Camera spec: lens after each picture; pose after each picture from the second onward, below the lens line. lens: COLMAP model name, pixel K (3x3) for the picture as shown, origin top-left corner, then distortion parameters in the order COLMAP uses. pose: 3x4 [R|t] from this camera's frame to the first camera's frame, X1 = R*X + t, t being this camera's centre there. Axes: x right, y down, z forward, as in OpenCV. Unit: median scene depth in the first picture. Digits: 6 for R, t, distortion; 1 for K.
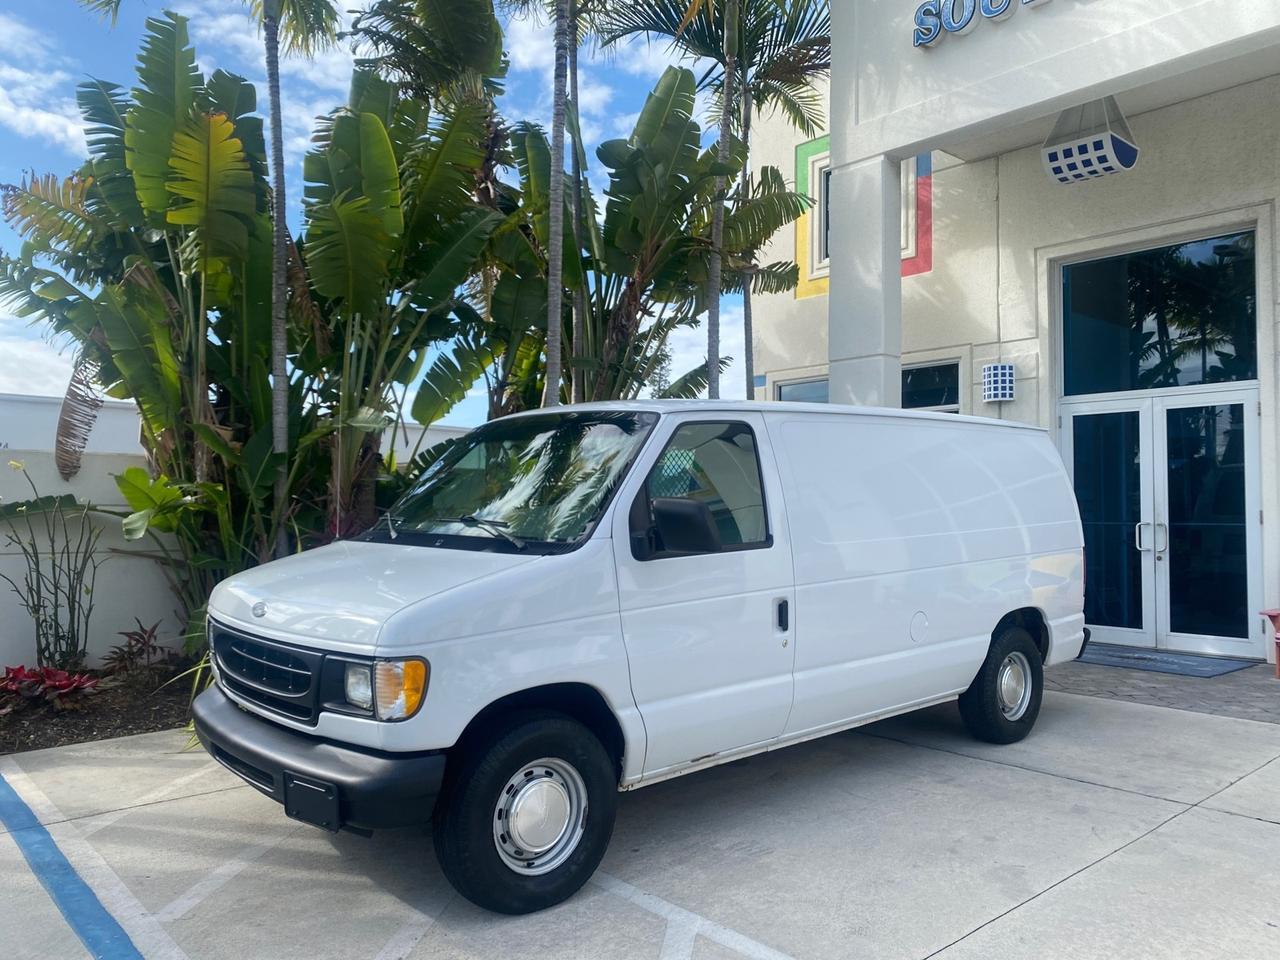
lens RADIAL K [[971.4, 0, 643.3], [0, 971.4, 474.3], [0, 0, 1]] dist [0.009834, 0.000225]
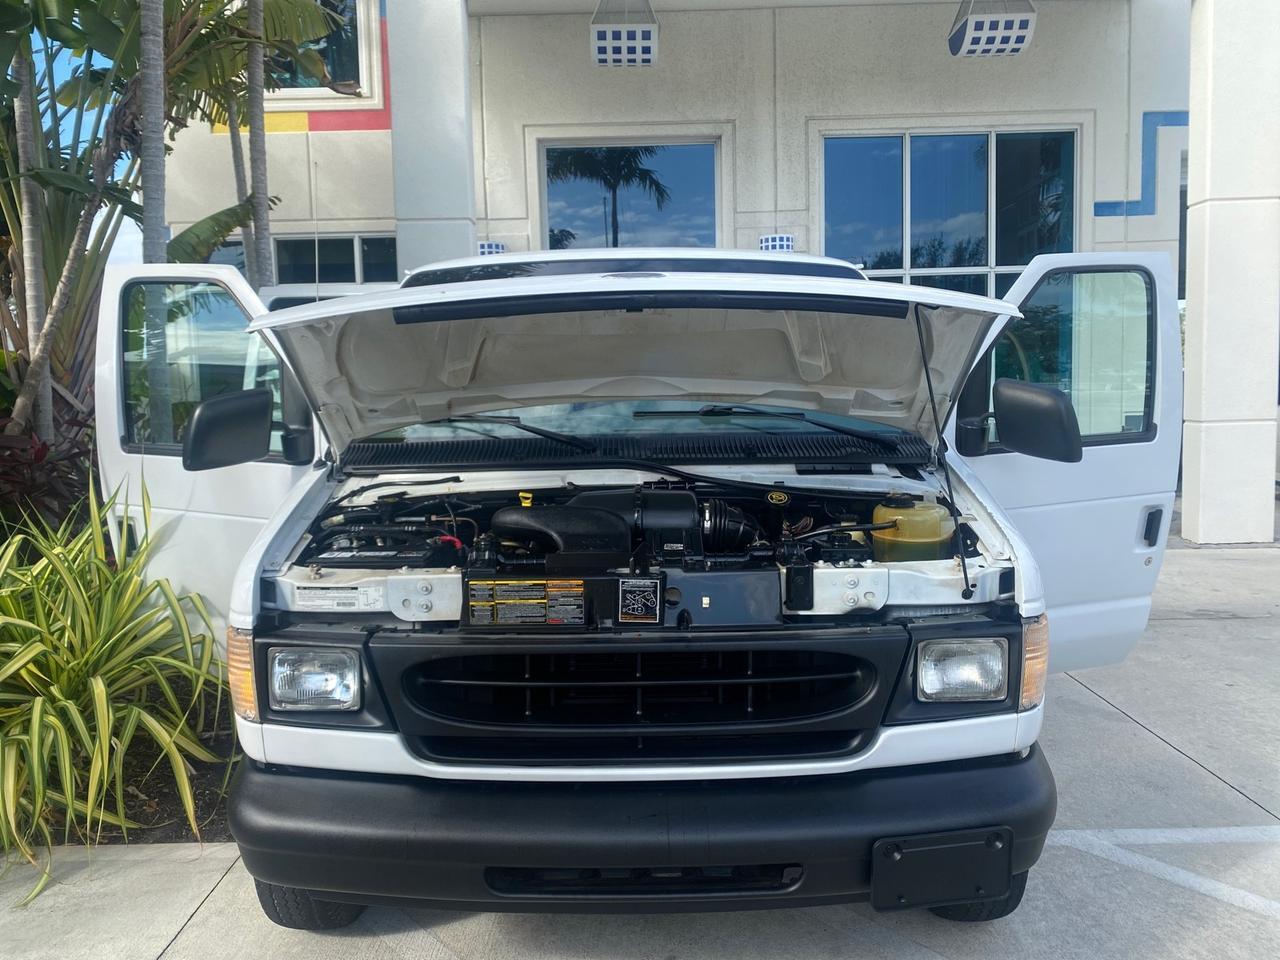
lens RADIAL K [[977.4, 0, 638.6], [0, 977.4, 468.3], [0, 0, 1]] dist [0.005817, 0.001875]
pose [[0.665515, -0.079836, 0.742103, -0.429479], [-0.002148, 0.994054, 0.108868, 0.007642], [-0.746382, -0.074047, 0.661386, 0.354770]]
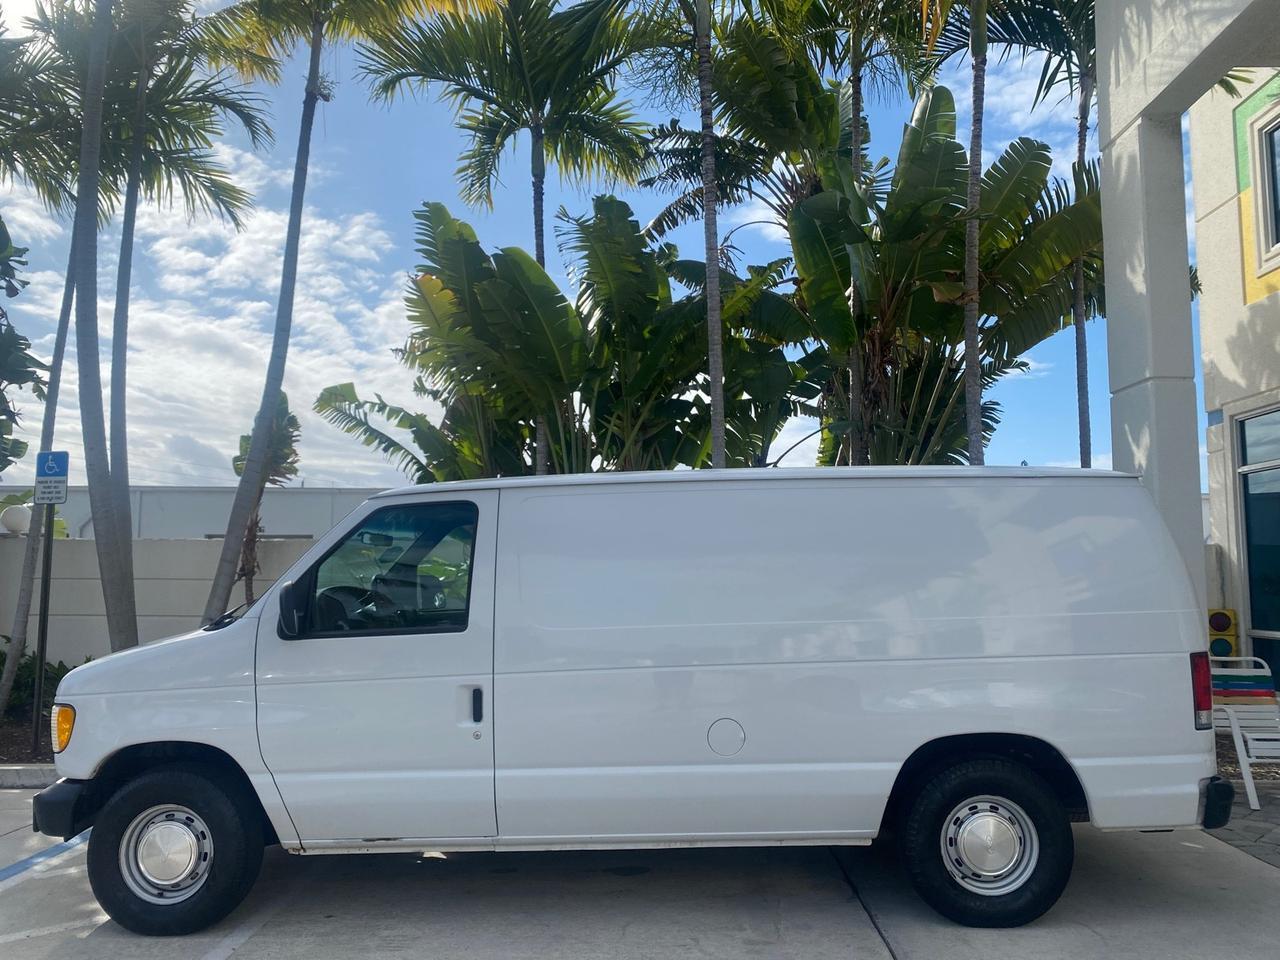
lens RADIAL K [[970.3, 0, 637.9], [0, 970.3, 479.2], [0, 0, 1]] dist [0.001564, -0.000636]
pose [[0.740153, -0.068405, -0.668950, 0.576104], [0.023333, 0.996826, -0.076116, 0.000585], [0.672034, 0.040729, 0.739400, 0.251078]]
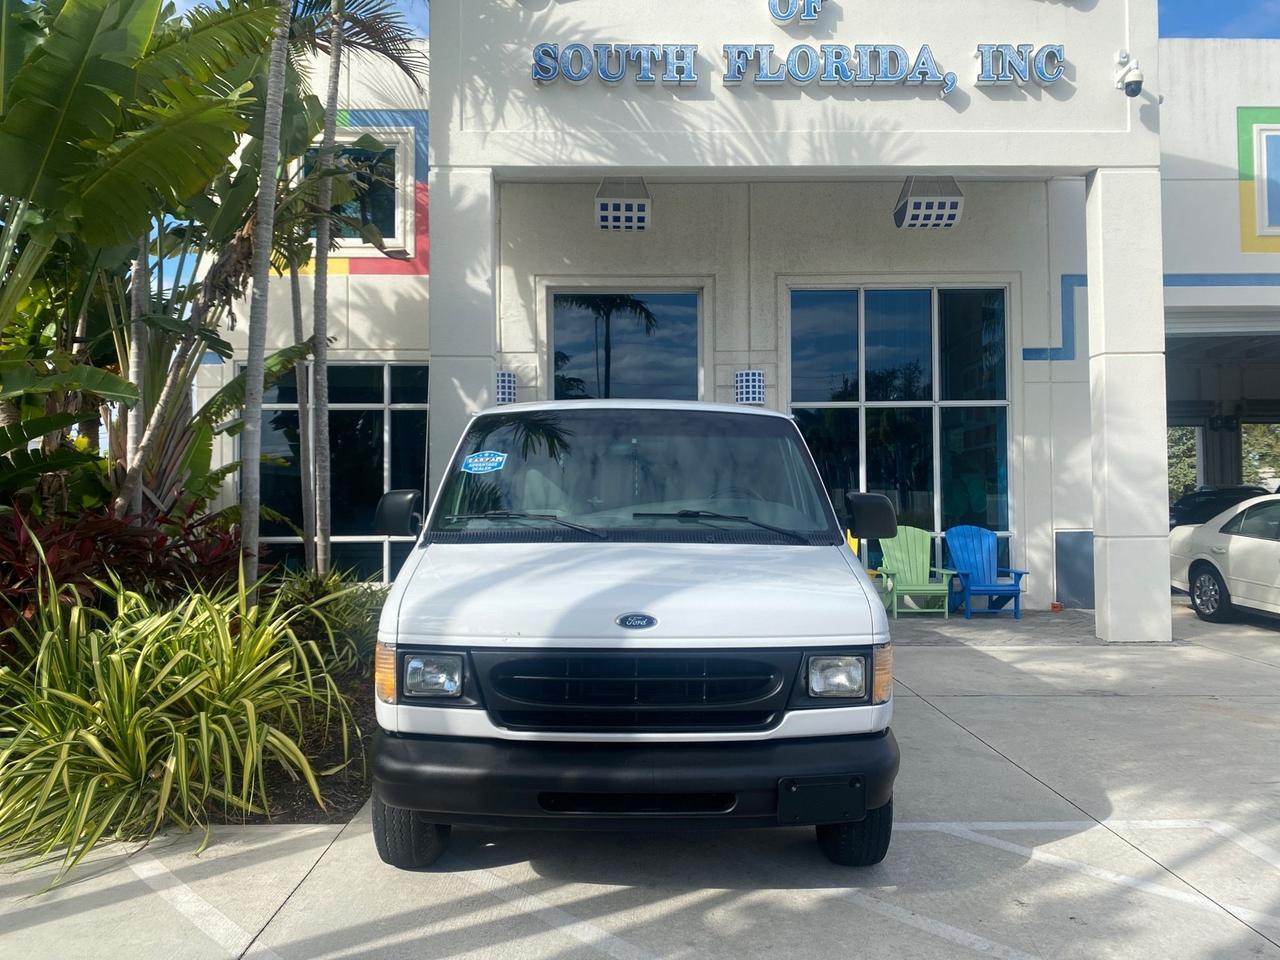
lens RADIAL K [[961.1, 0, 642.9], [0, 961.1, 477.4], [0, 0, 1]] dist [0.027101, -0.000441]
pose [[0.651928, 0.011374, 0.758196, -0.572162], [-0.020571, 0.999785, 0.002689, 0.004078], [-0.758002, -0.017349, 0.652021, 0.236654]]
